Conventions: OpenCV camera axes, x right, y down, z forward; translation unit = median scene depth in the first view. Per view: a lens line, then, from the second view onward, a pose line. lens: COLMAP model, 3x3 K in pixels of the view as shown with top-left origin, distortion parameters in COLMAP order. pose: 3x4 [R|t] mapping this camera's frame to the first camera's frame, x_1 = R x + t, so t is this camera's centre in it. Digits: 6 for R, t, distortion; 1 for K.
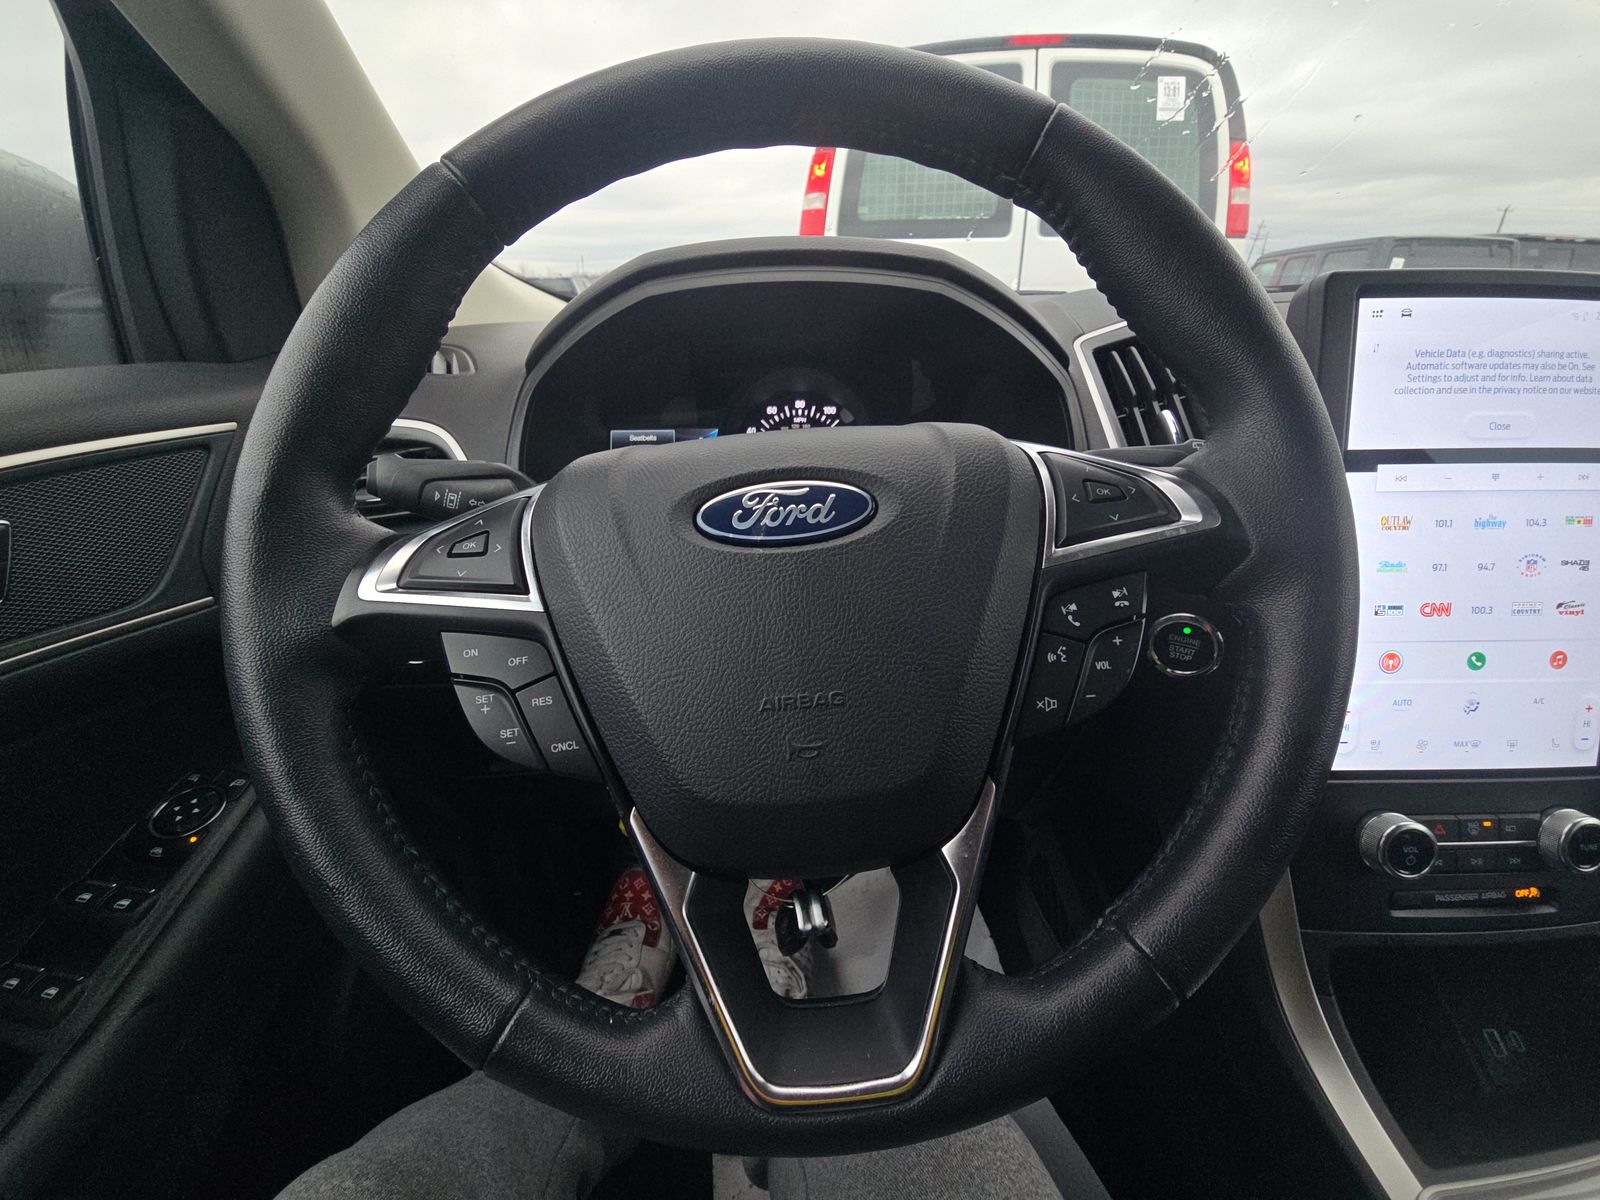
lens RADIAL K [[647.9, 0, 802.2], [0, 647.9, 591.5], [0, 0, 1]] dist [-0.006083, -0.001255]
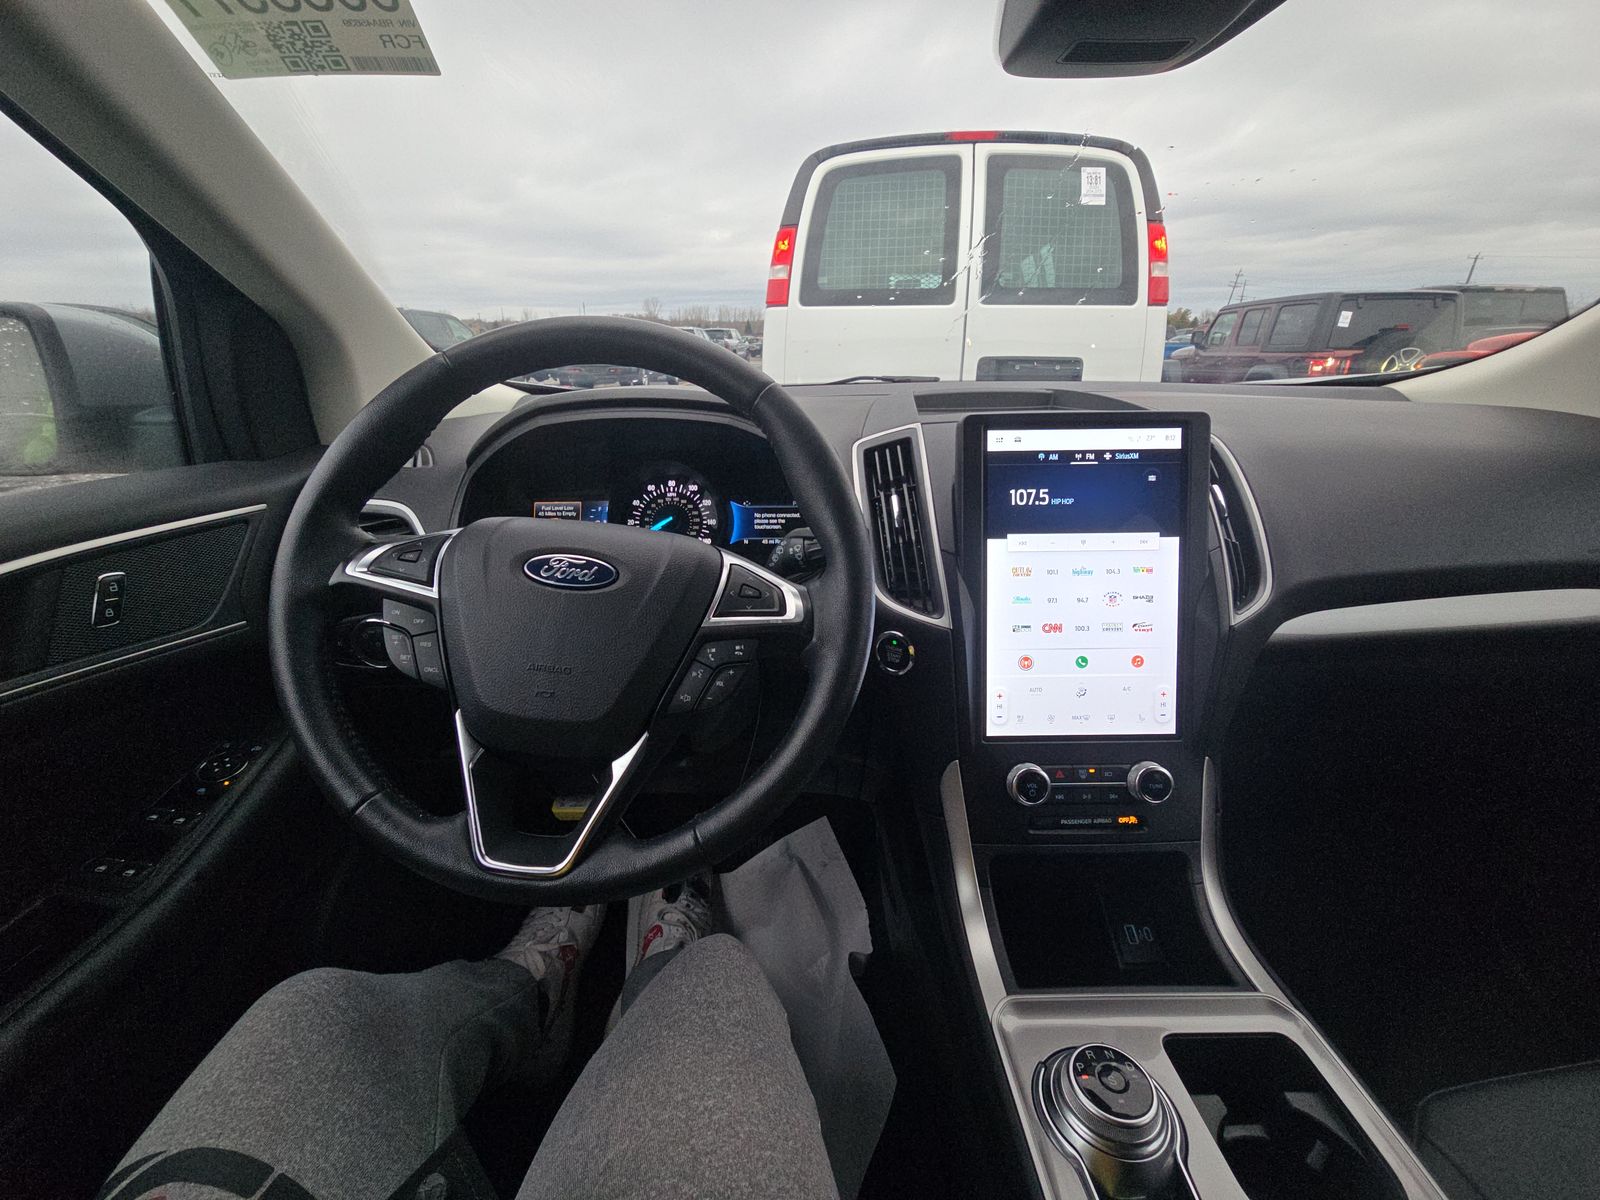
lens RADIAL K [[647.9, 0, 808.8], [0, 647.9, 591.6], [0, 0, 1]] dist [-0.006083, -0.001255]
pose [[0.999957, -0.000920, 0.009254, 0.326324], [0.001420, 0.998536, -0.054081, 0.019747], [-0.009191, 0.054092, 0.998494, -0.439874]]
